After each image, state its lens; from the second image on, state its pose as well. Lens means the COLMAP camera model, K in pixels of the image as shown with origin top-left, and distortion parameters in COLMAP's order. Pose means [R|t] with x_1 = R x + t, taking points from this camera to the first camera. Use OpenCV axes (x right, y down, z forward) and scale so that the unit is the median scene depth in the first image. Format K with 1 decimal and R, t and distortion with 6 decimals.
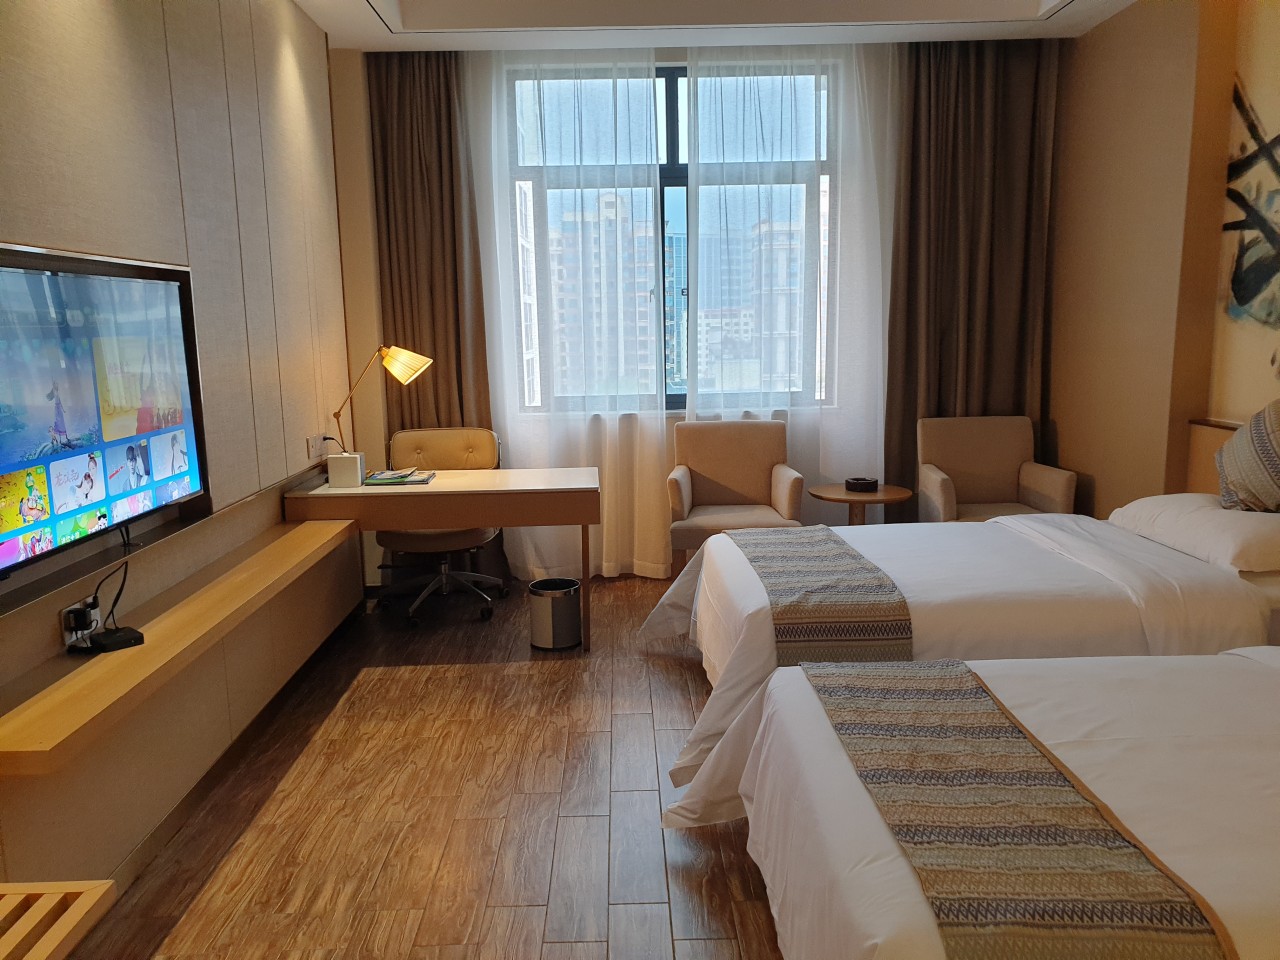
lens RADIAL K [[971.4, 0, 648.4], [0, 971.4, 490.4], [0, 0, 1]] dist [0.025816, -0.012920]
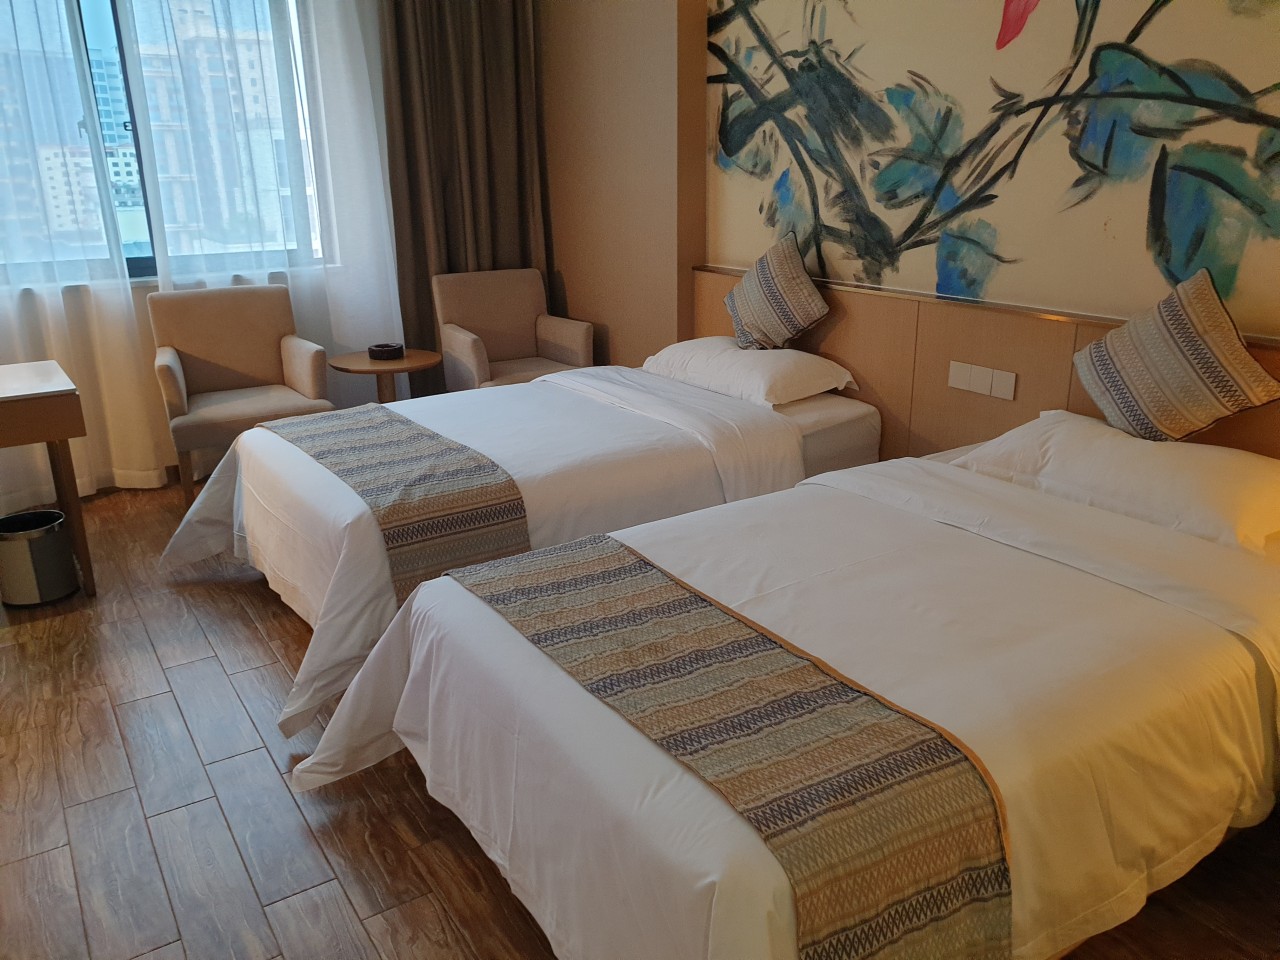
lens RADIAL K [[971.4, 0, 643.3], [0, 971.4, 479.7], [0, 0, 1]] dist [0.025816, -0.012920]
pose [[0.843911, -0.154909, 0.513631, -0.090958], [0.081945, 0.983391, 0.161949, -0.022440], [-0.530187, -0.094581, 0.842589, 0.120538]]
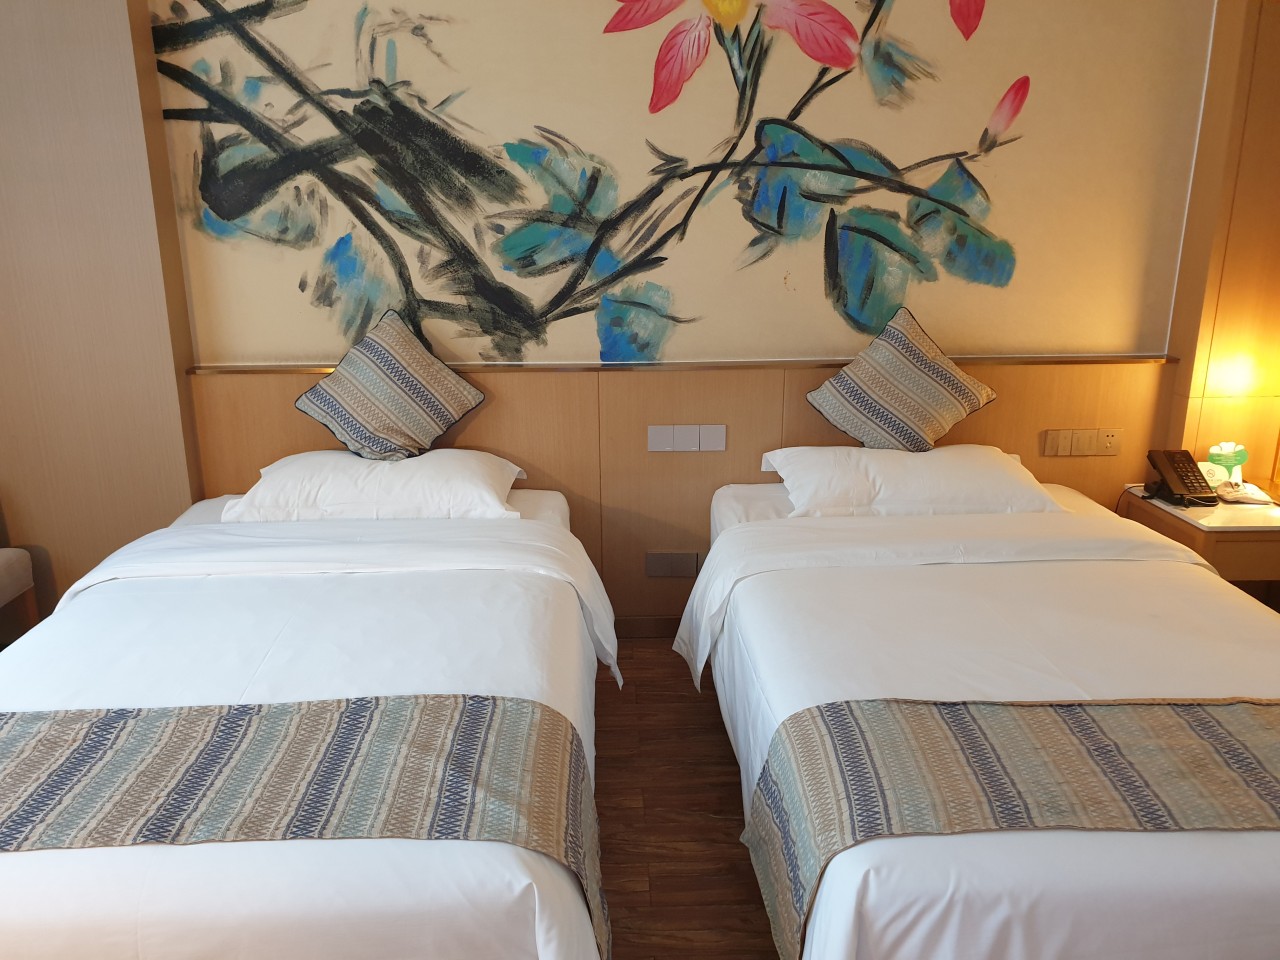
lens RADIAL K [[971.4, 0, 621.6], [0, 971.4, 487.7], [0, 0, 1]] dist [0.025816, -0.012920]
pose [[0.015920, -0.240092, 0.970620, -0.236376], [0.179863, 0.955595, 0.233426, -0.119901], [-0.983563, 0.170862, 0.058397, 0.744800]]
